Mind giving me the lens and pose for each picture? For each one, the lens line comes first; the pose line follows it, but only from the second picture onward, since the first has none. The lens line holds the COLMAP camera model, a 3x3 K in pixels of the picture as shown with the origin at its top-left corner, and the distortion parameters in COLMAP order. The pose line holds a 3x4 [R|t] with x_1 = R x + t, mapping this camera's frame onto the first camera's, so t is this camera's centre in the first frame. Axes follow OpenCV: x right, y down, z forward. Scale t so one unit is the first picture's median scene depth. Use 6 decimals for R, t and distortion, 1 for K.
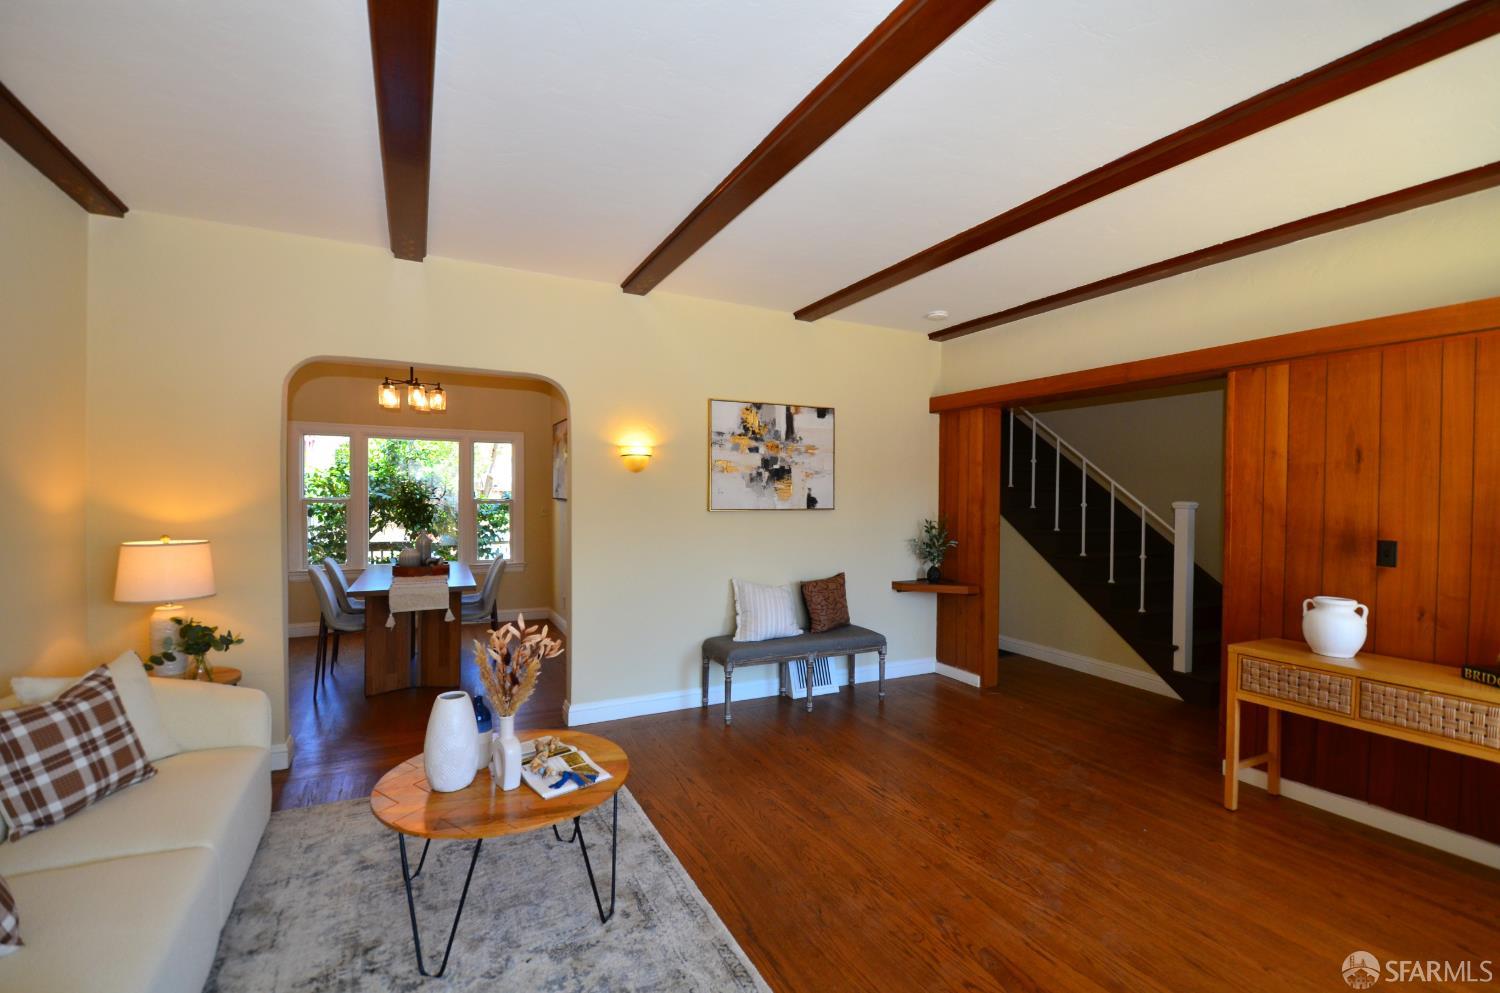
lens RADIAL K [[650.3, 0, 750.1], [0, 650.3, 506.7], [0, 0, 1]] dist [0.018418, -0.024216]
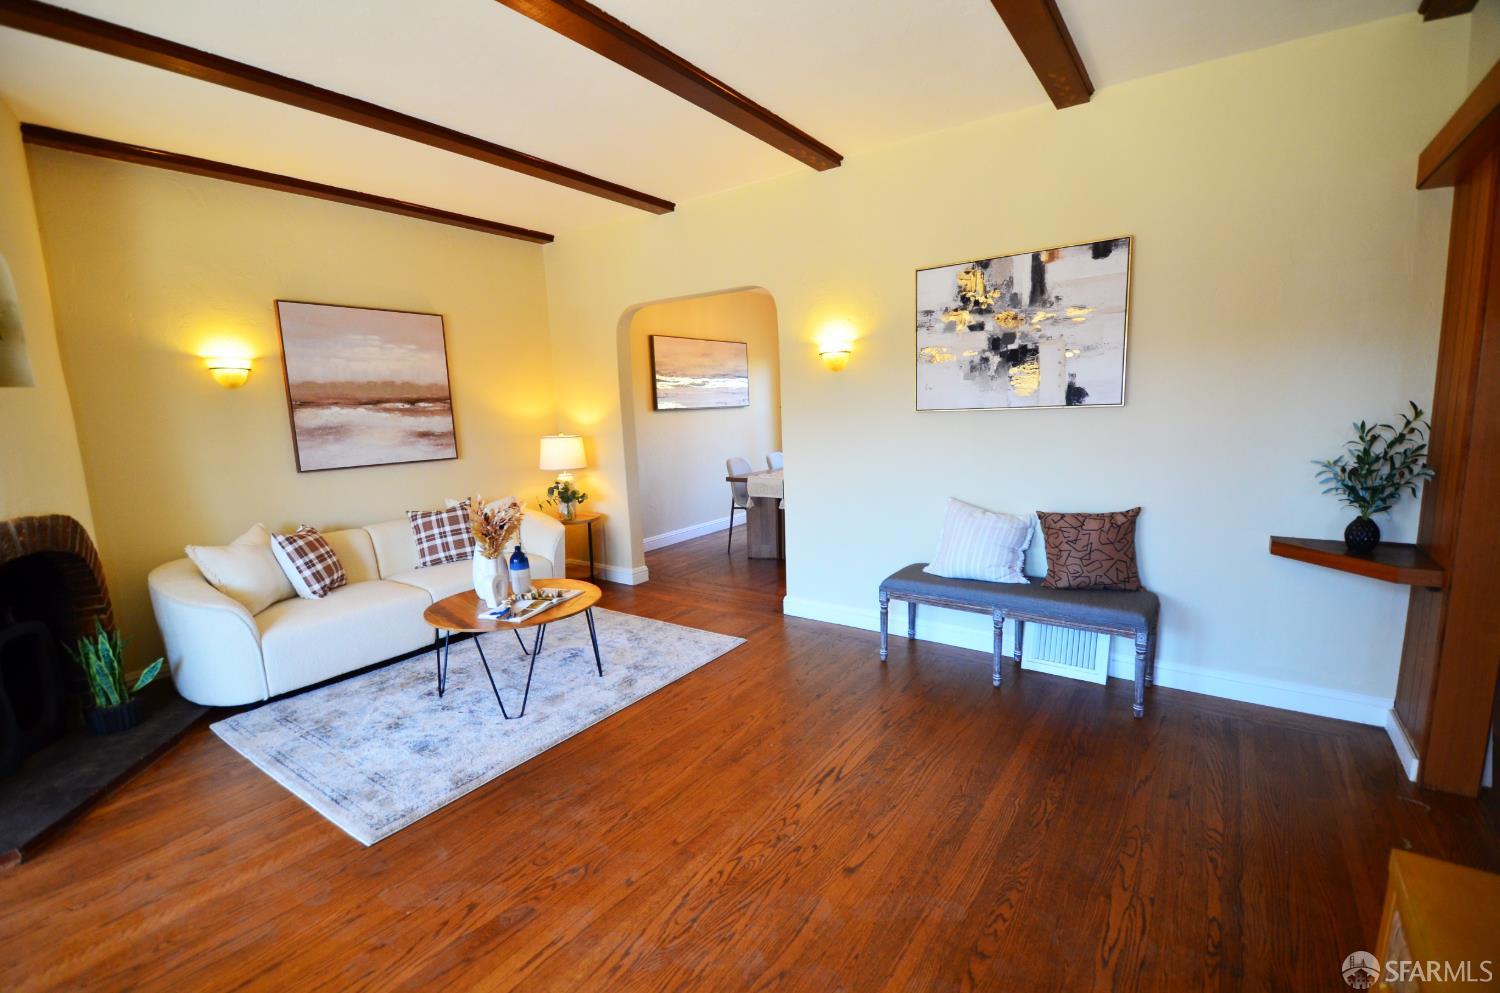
lens RADIAL K [[650.3, 0, 750.1], [0, 650.3, 506.7], [0, 0, 1]] dist [0.018418, -0.024216]
pose [[0.461946, 0.112132, -0.879791, 0.559485], [0.019727, 0.990431, 0.136592, 0.008487], [0.886689, -0.080454, 0.455314, 0.414088]]
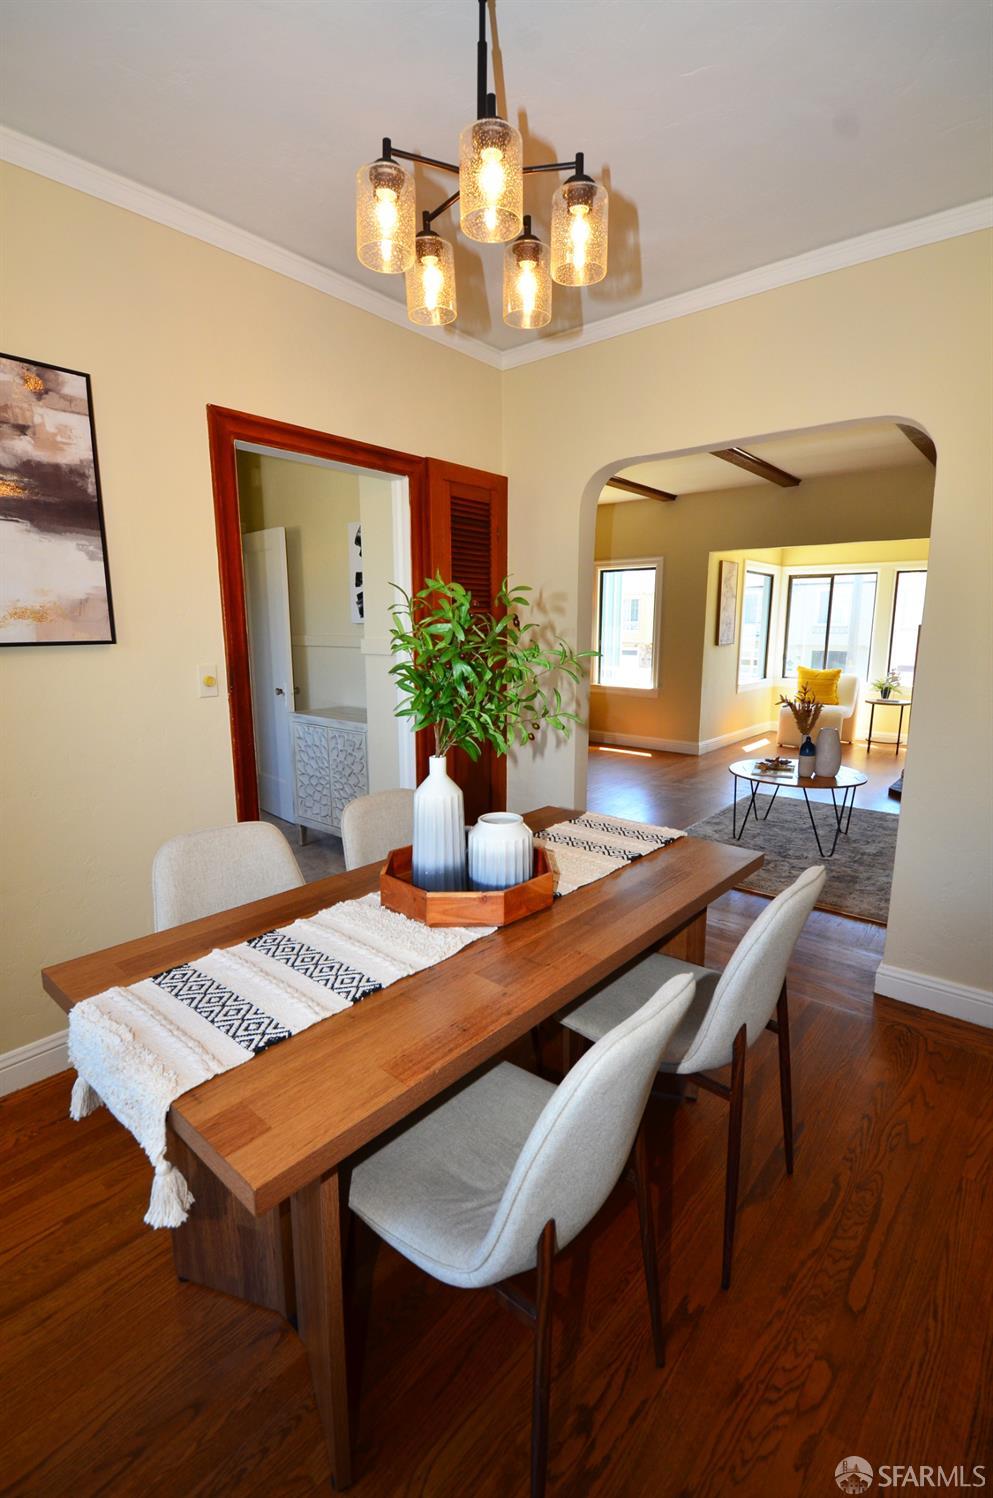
lens RADIAL K [[688.0, 0, 496.5], [0, 688.0, 749.0], [0, 0, 1]] dist [-0.001928, -0.000087]
pose [[-0.389115, -0.176906, 0.904043, -0.912016], [0.015230, 0.980017, 0.198328, -0.029821], [-0.921063, 0.090941, -0.378645, 1.276816]]
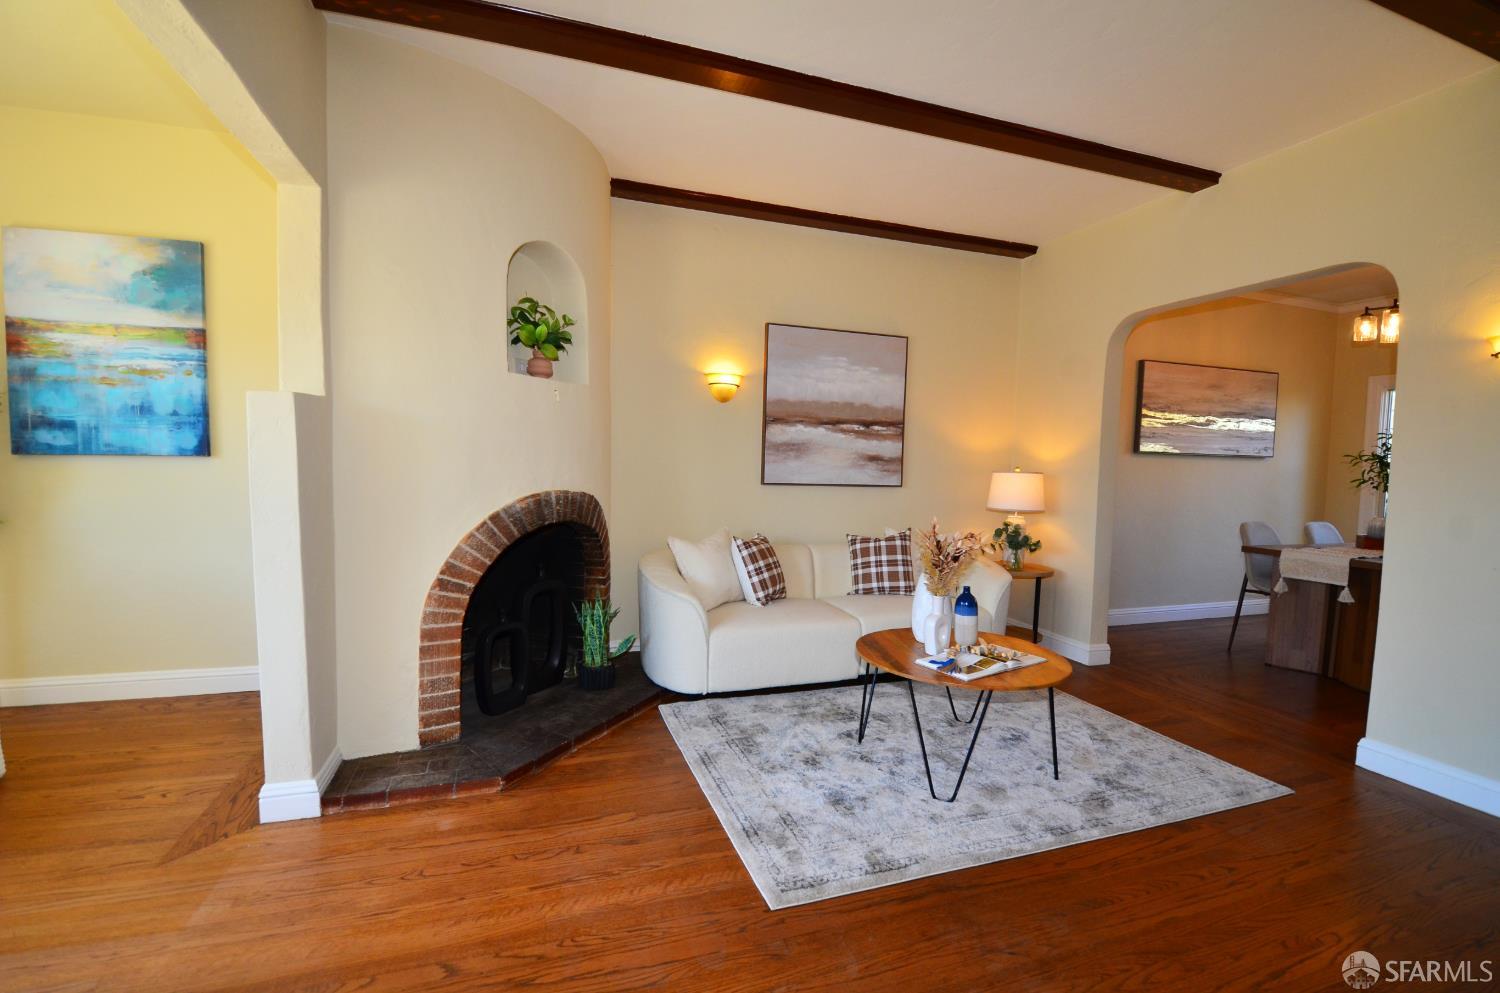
lens RADIAL K [[650.3, 0, 750.1], [0, 650.3, 506.7], [0, 0, 1]] dist [0.018418, -0.024216]
pose [[-0.140950, 0.052936, -0.988600, 0.419662], [-0.048514, 0.997000, 0.060303, 0.047115], [0.988827, 0.056461, -0.137959, 0.391772]]
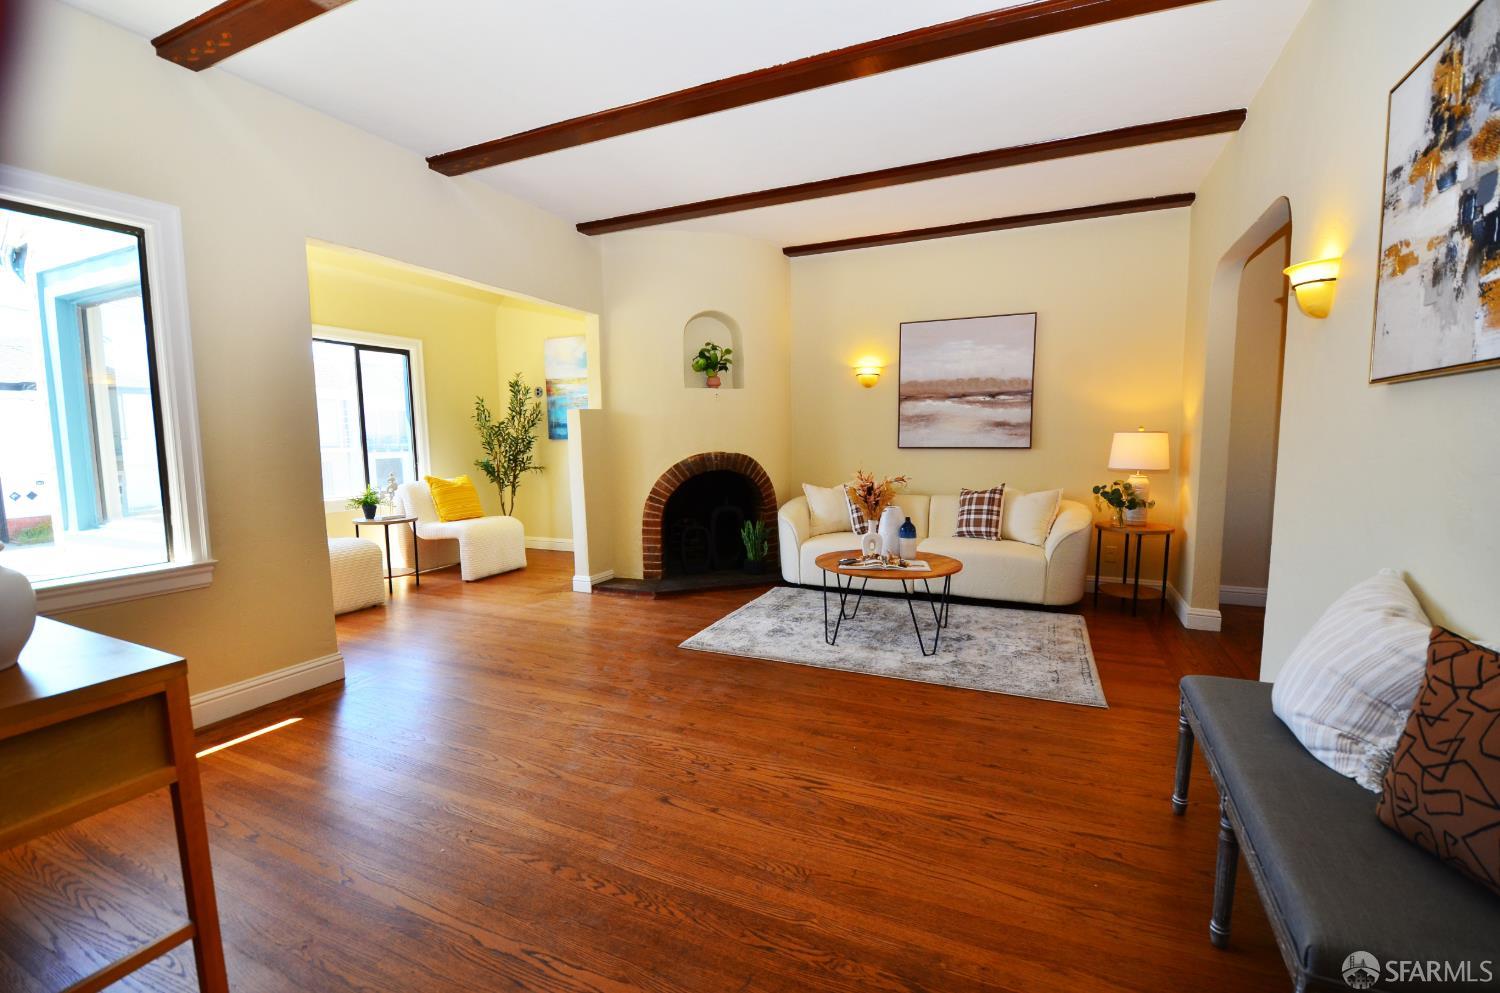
lens RADIAL K [[650.3, 0, 750.1], [0, 650.3, 506.7], [0, 0, 1]] dist [0.018418, -0.024216]
pose [[-0.780303, 0.063938, -0.622125, 0.469744], [-0.013892, 0.992743, 0.119452, 0.037928], [0.625248, 0.101852, -0.773752, 1.036905]]
